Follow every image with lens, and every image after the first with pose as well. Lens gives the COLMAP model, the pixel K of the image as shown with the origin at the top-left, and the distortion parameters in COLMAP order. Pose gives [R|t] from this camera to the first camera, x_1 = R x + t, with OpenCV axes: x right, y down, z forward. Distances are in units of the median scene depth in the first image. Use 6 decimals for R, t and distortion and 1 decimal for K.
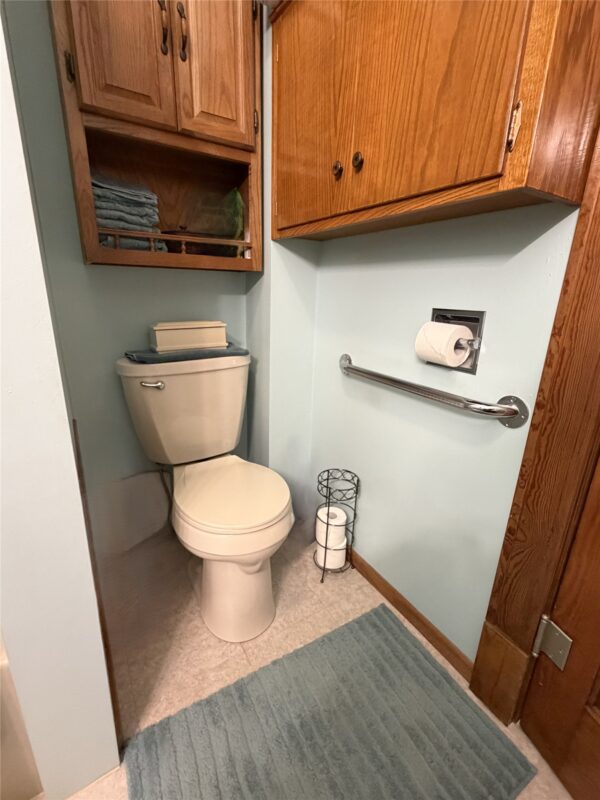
lens RADIAL K [[345.2, 0, 302.7], [0, 345.2, 397.1], [0, 0, 1]] dist [-0.000931, -0.001485]
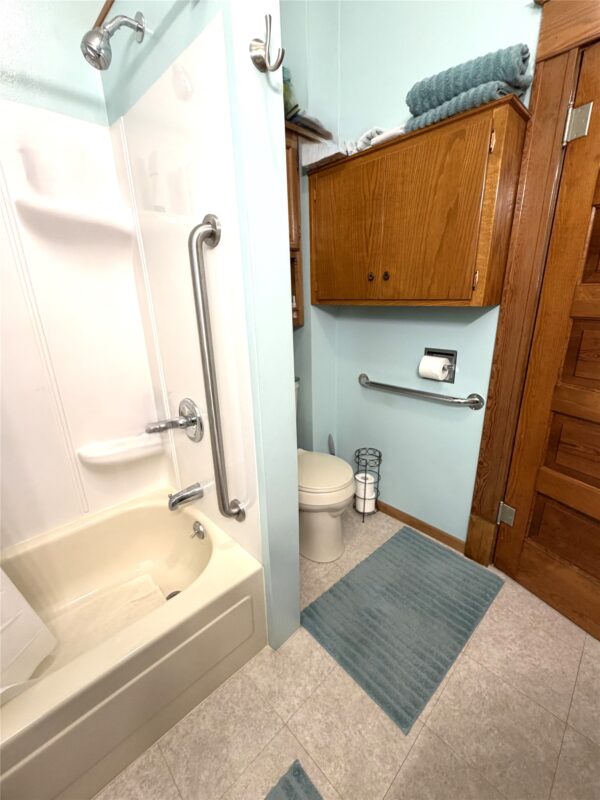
lens RADIAL K [[326.6, 0, 299.1], [0, 326.6, 398.8], [0, 0, 1]] dist [-0.003085, 0.000056]
pose [[0.978383, -0.117329, 0.170298, -0.613734], [0.115045, 0.993088, 0.023249, -0.118282], [-0.171848, -0.003155, 0.985118, -0.580068]]
